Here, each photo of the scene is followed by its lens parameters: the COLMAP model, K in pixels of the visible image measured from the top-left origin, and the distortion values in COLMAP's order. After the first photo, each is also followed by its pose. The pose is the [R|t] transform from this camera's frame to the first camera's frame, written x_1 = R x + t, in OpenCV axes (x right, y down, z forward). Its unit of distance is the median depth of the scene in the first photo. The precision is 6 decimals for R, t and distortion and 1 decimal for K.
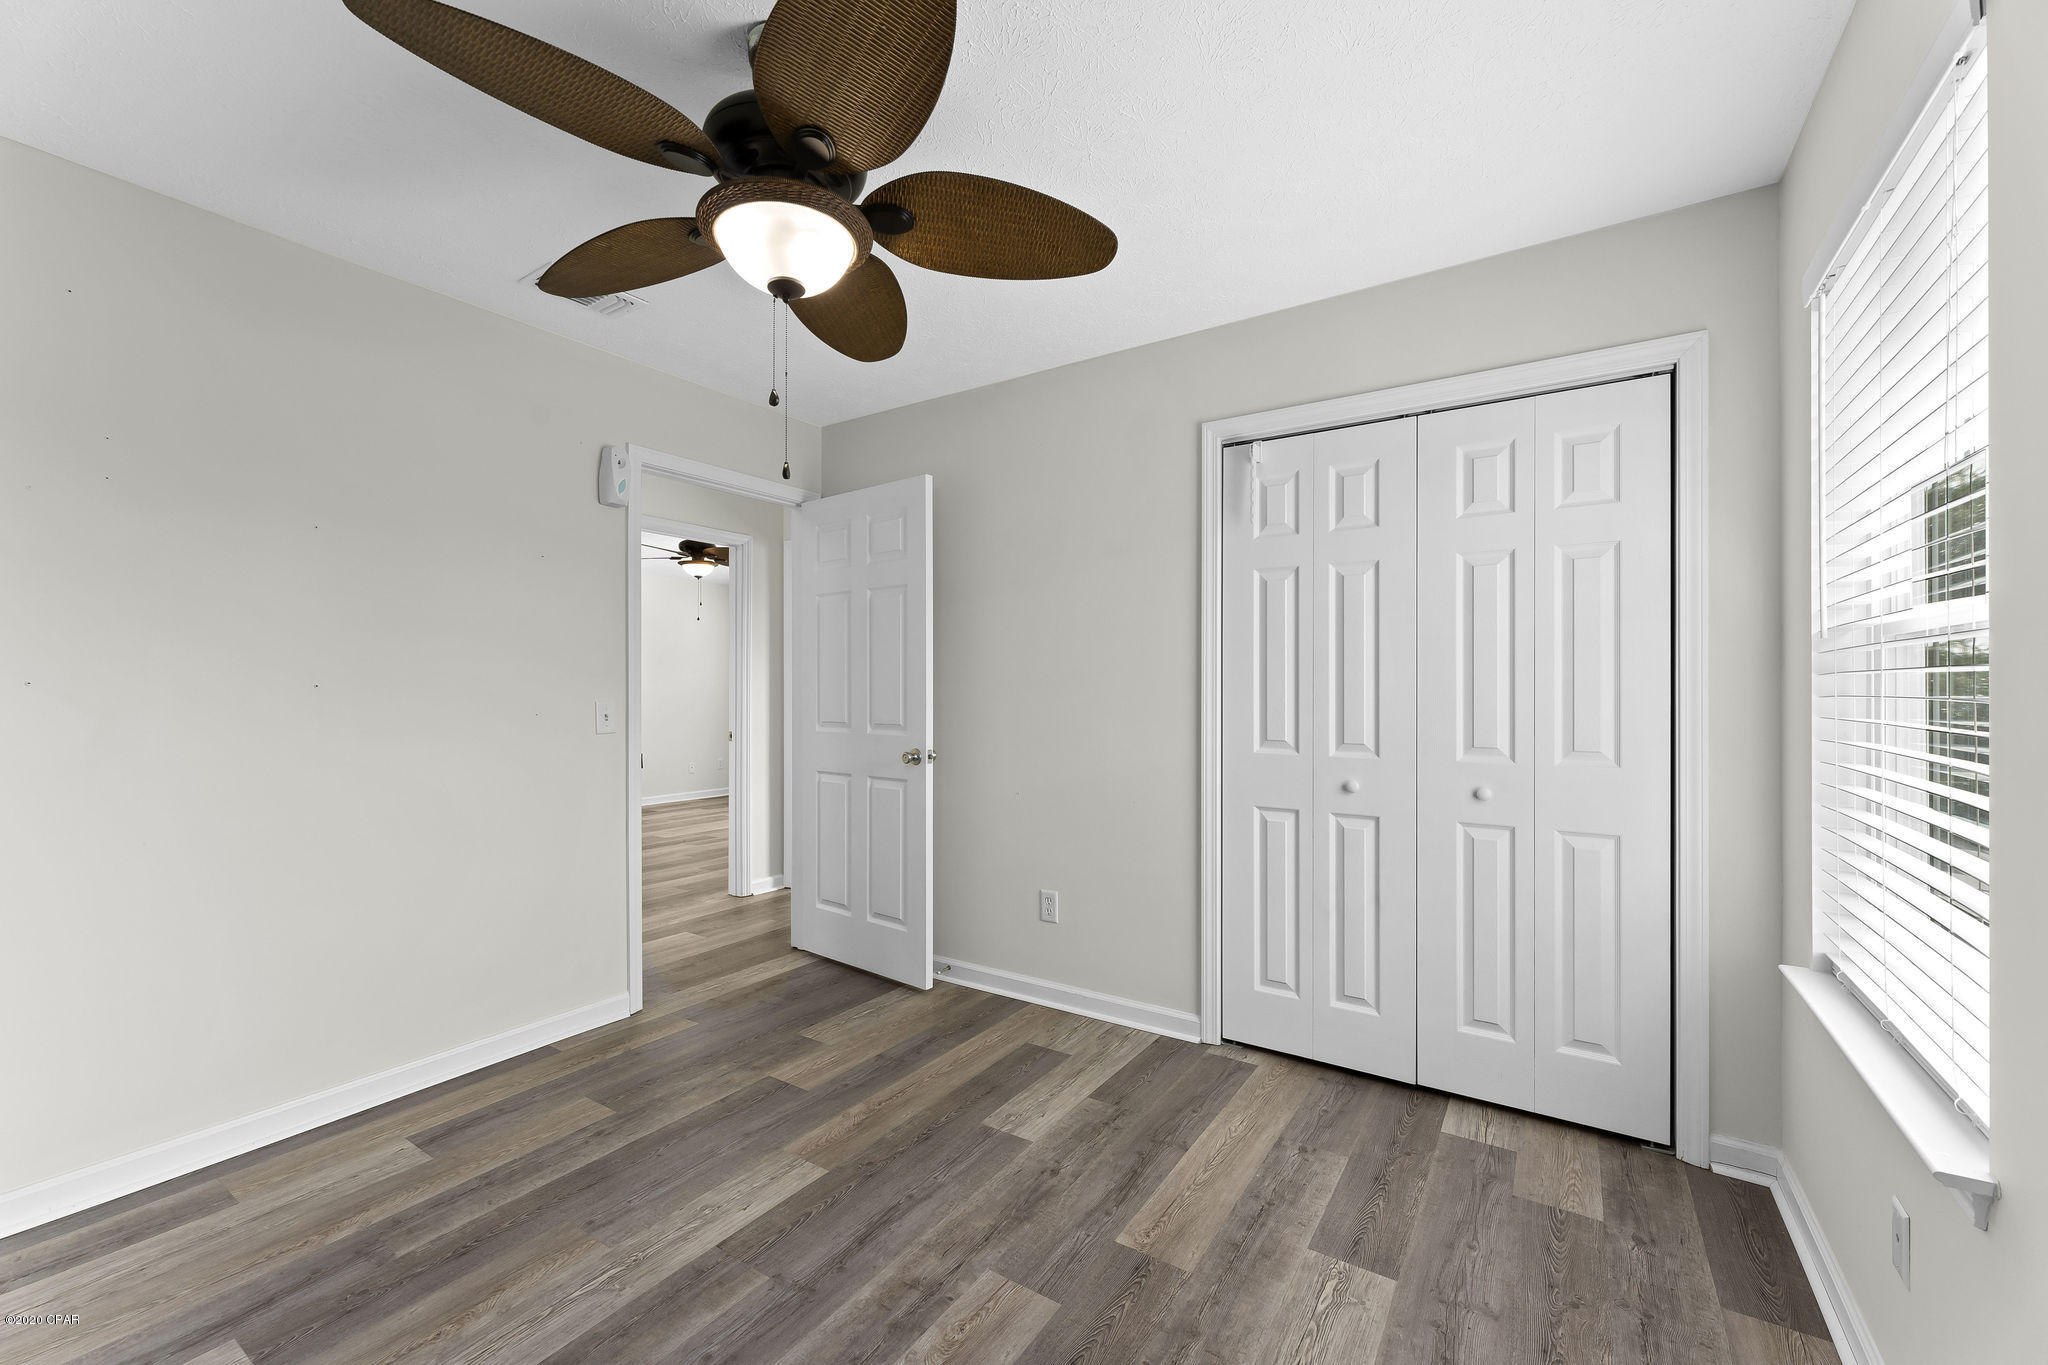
lens RADIAL K [[832.1, 0, 1031.6], [0, 832.1, 688.4], [0, 0, 1]] dist [0.001096, 0.000159]
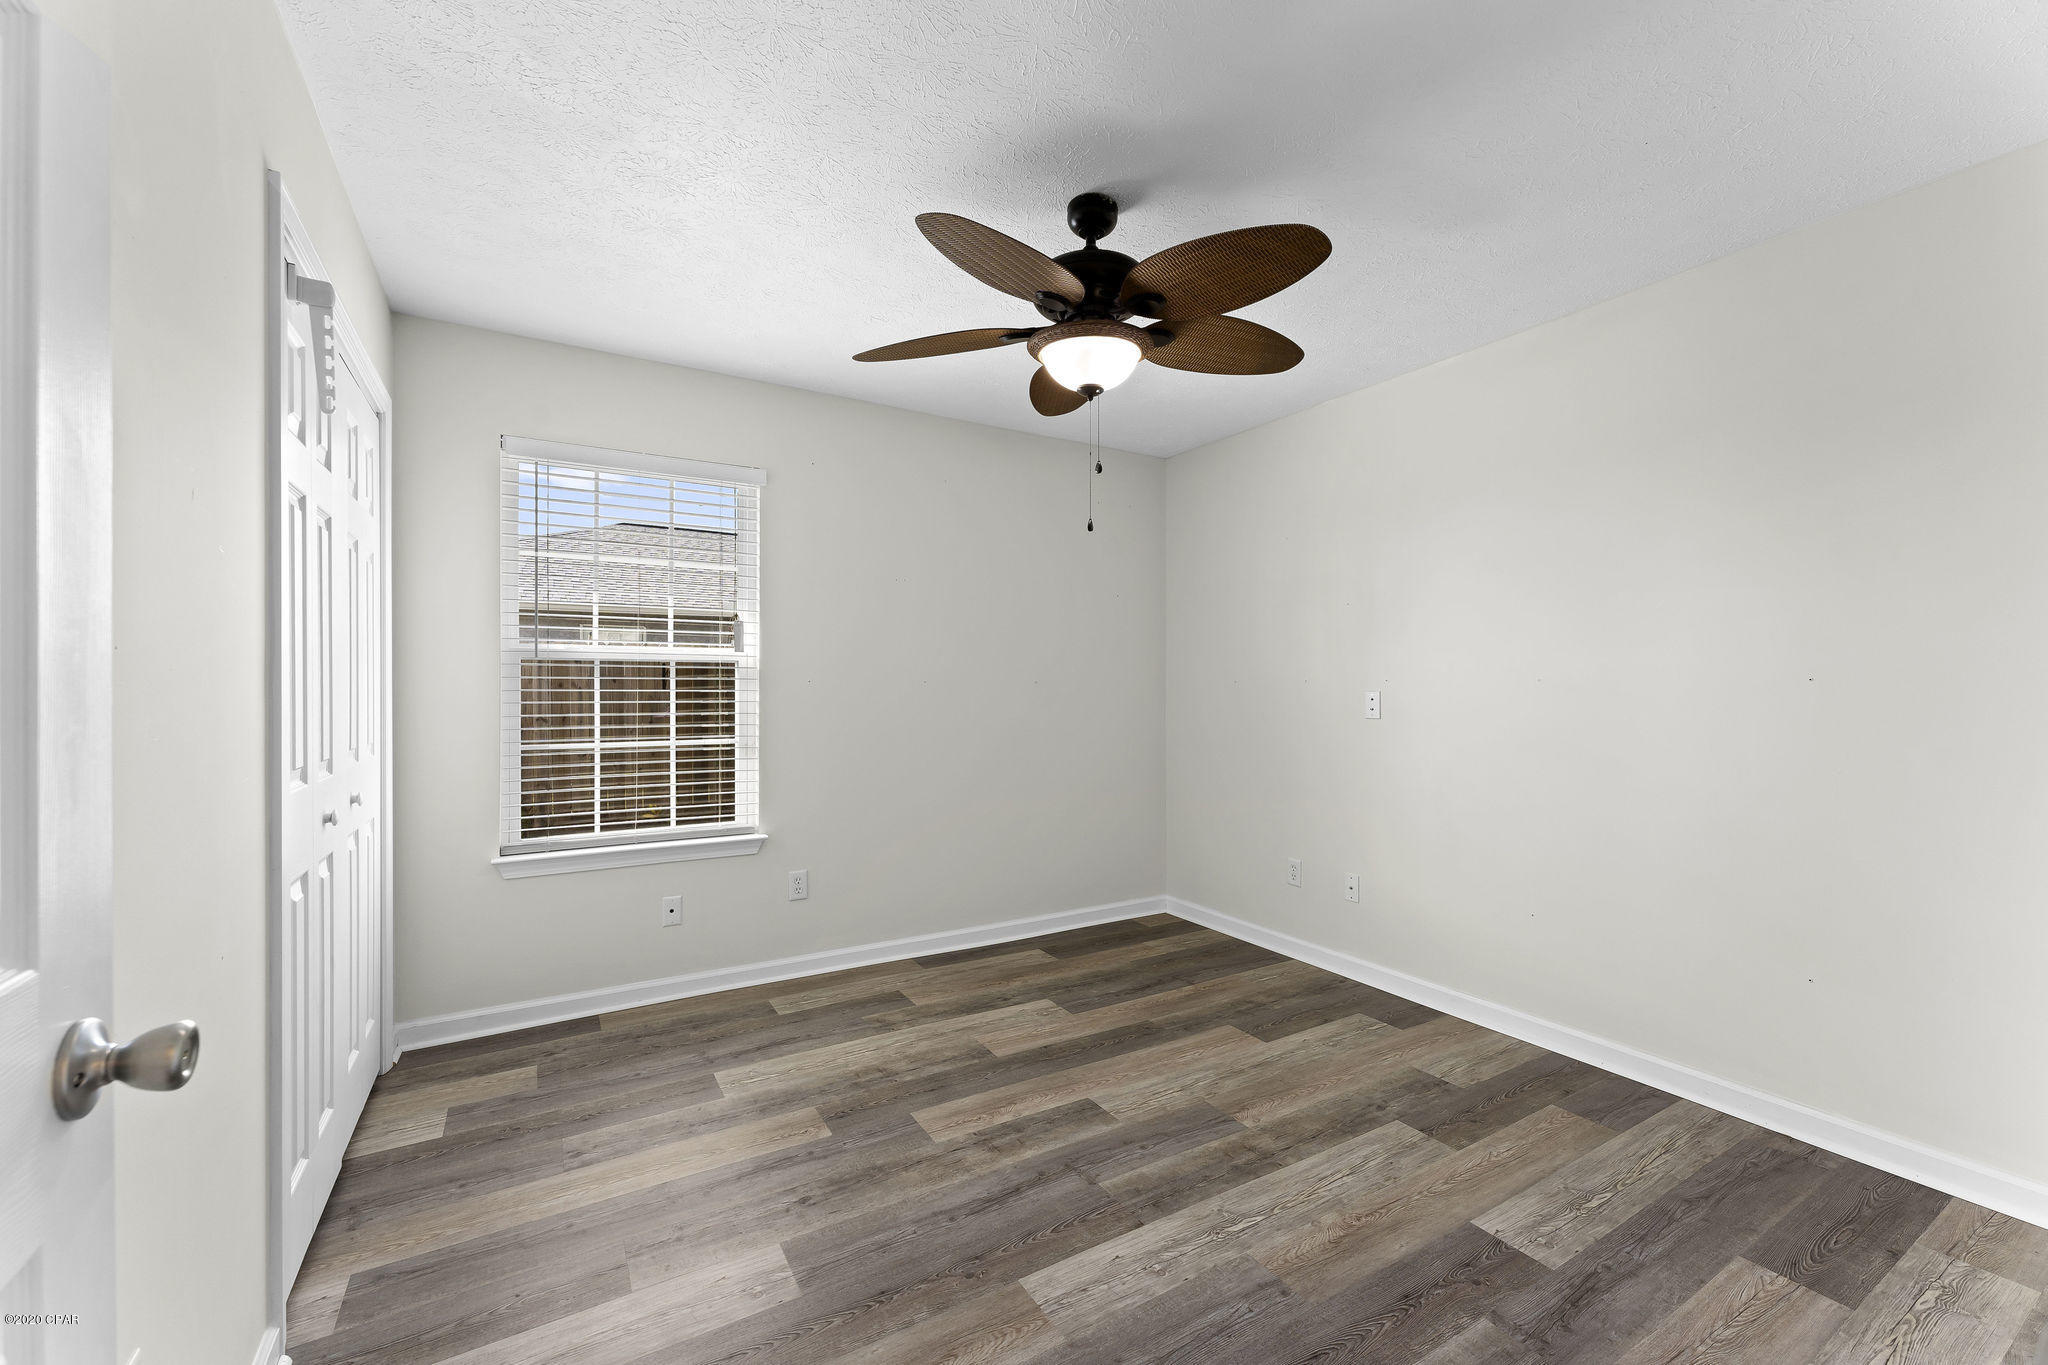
lens RADIAL K [[832.1, 0, 1031.6], [0, 832.1, 688.4], [0, 0, 1]] dist [0.001096, 0.000159]
pose [[-0.903726, -0.001753, 0.428107, -0.689397], [-0.000095, 0.999992, 0.003893, 0.000718], [-0.428111, 0.003478, -0.903720, 1.978194]]
